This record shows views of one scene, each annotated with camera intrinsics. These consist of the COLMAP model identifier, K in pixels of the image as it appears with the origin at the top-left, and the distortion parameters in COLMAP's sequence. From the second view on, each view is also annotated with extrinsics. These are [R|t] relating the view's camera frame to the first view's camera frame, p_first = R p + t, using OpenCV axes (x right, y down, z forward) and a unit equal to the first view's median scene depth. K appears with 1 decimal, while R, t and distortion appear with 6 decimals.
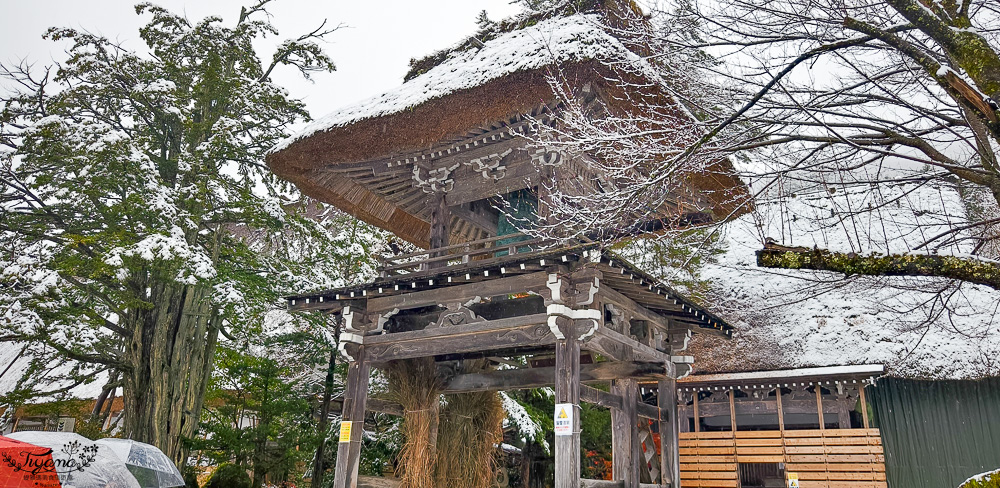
lens RADIAL K [[720.8, 0, 500.0], [0, 720.8, 243.2], [0, 0, 1]] dist [0.011723, 0.001264]
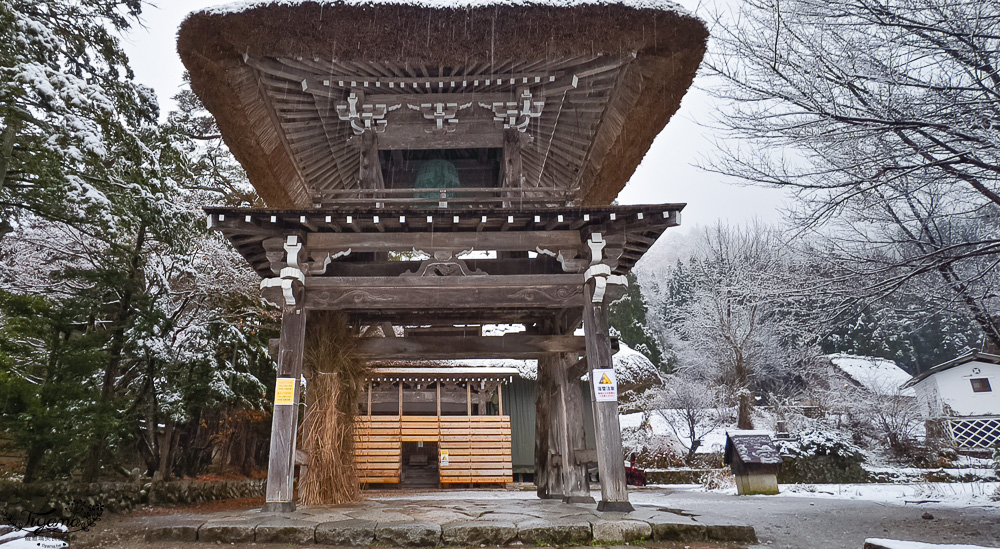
lens RADIAL K [[605.1, 0, 500.5], [0, 605.1, 280.2], [0, 0, 1]] dist [-0.007920, 0.000367]
pose [[0.844176, 0.138725, 0.517805, -0.311775], [-0.154534, 0.987905, -0.012733, 0.095476], [-0.513309, -0.069270, 0.855404, 0.275613]]
